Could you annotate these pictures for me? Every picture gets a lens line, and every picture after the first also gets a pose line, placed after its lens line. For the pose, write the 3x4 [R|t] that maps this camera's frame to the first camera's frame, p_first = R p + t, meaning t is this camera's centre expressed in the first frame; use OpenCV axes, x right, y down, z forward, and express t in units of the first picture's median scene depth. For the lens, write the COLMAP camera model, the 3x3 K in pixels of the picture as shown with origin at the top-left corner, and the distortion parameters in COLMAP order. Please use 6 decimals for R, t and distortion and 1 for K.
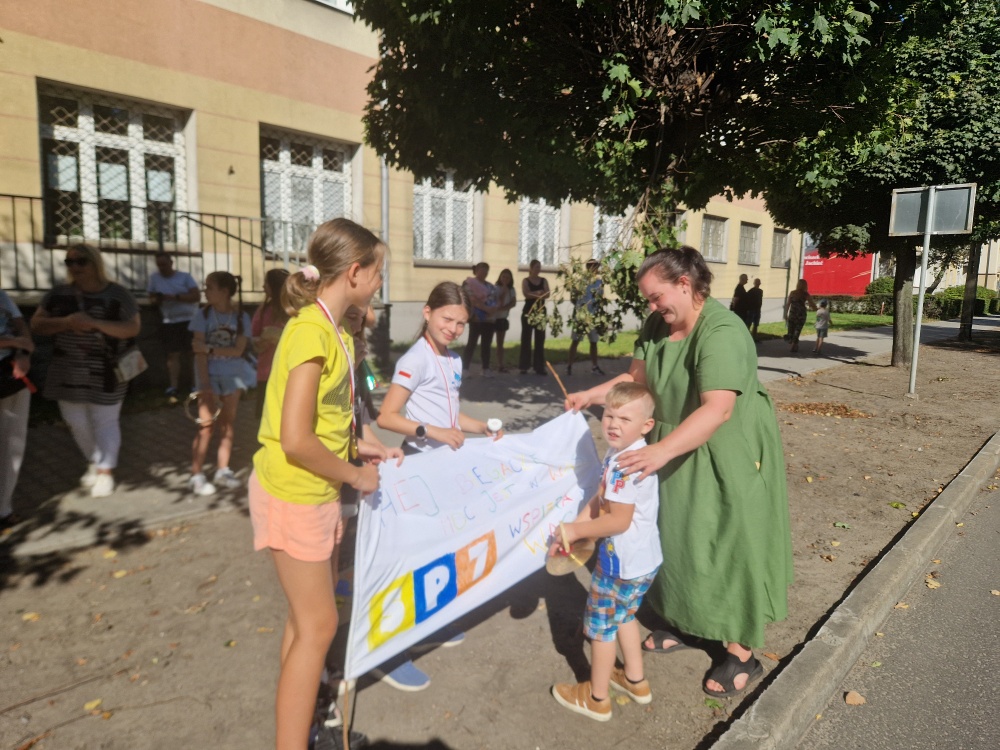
lens RADIAL K [[665.1, 0, 502.7], [0, 665.1, 355.8], [0, 0, 1]] dist [0.079847, -0.077686]
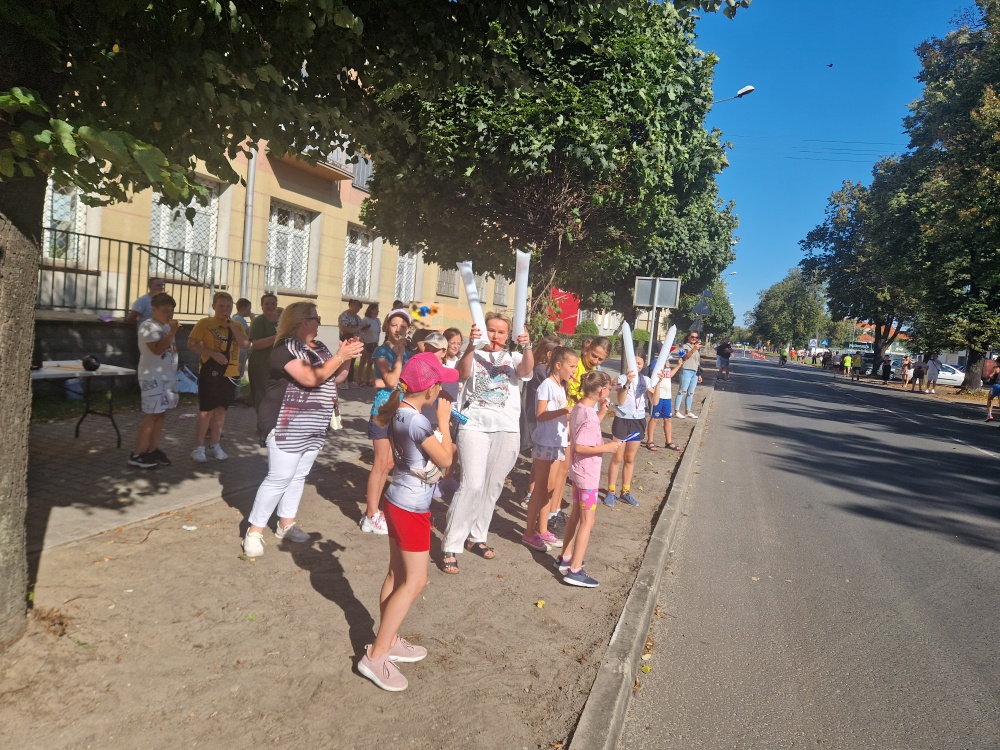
lens RADIAL K [[665.1, 0, 502.7], [0, 665.1, 355.8], [0, 0, 1]] dist [0.079847, -0.077686]
pose [[0.904361, 0.032107, 0.425558, -0.318131], [-0.018422, 0.999173, -0.036236, 0.009894], [-0.426369, 0.024930, 0.904205, -0.259812]]
